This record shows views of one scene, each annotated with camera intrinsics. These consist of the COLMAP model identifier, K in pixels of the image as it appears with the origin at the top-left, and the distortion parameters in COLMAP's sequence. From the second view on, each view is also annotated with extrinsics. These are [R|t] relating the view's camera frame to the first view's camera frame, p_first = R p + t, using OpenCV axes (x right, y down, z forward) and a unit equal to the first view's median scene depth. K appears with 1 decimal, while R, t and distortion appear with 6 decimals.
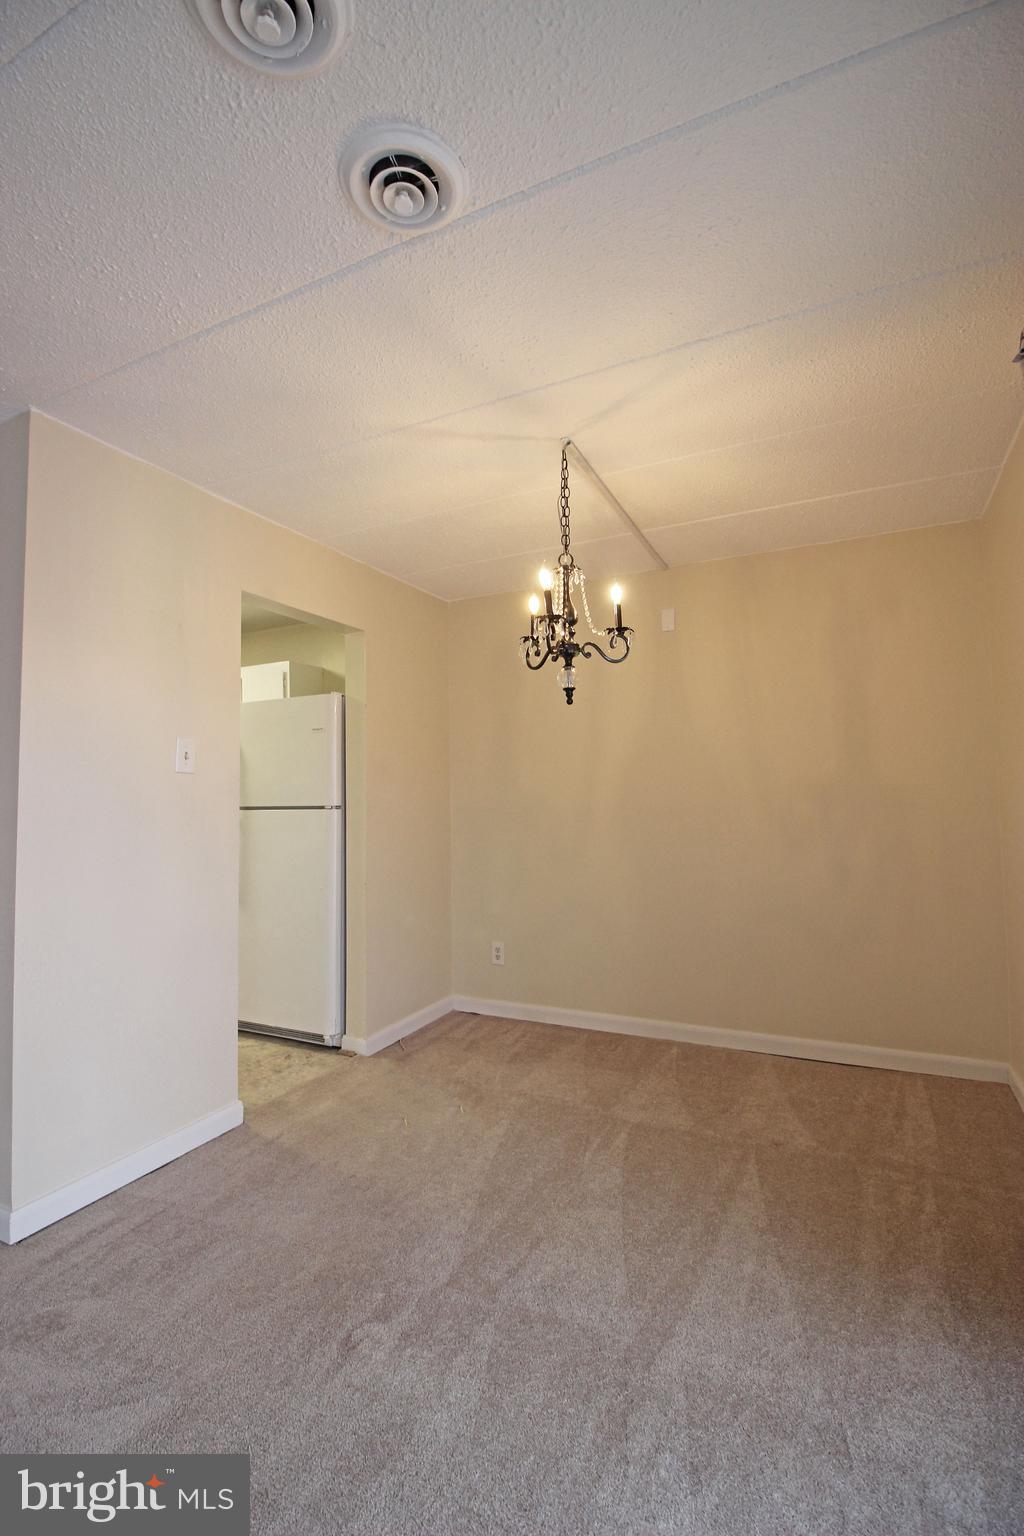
lens RADIAL K [[713.4, 0, 511.3], [0, 713.4, 765.9], [0, 0, 1]] dist [-0.002980, -0.004822]
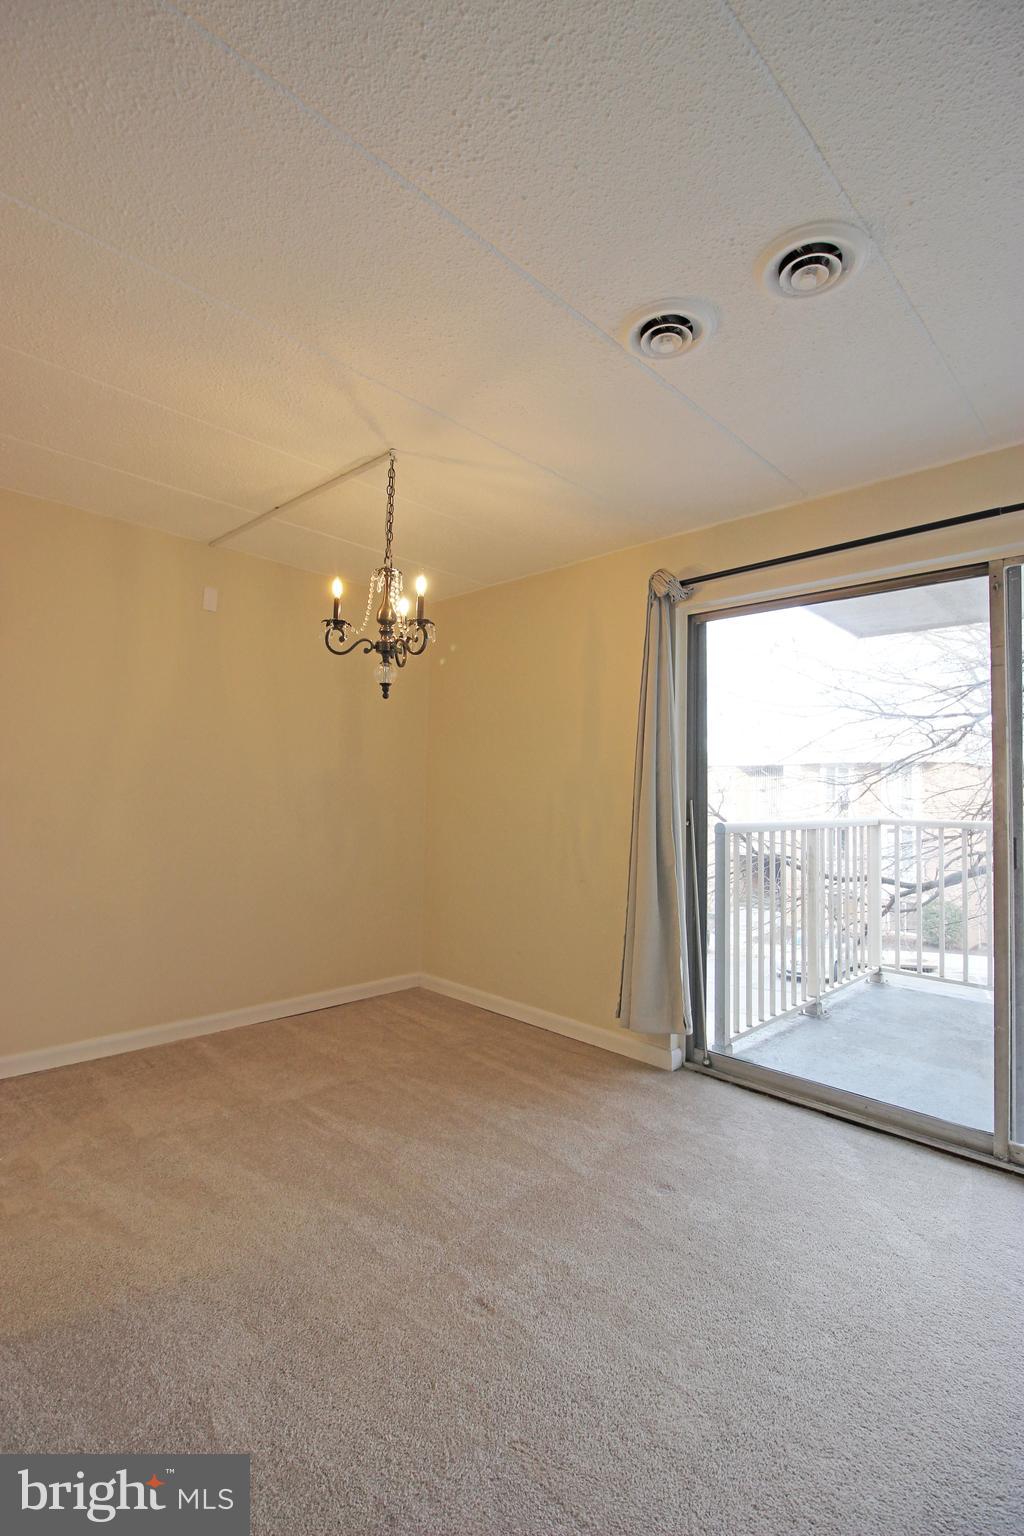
lens RADIAL K [[713.4, 0, 512.9], [0, 713.4, 763.2], [0, 0, 1]] dist [-0.002980, -0.004822]
pose [[0.308960, 0.063091, 0.948980, -0.698806], [-0.072663, 0.996447, -0.042590, 0.033959], [-0.948295, -0.055797, 0.312446, 0.382979]]
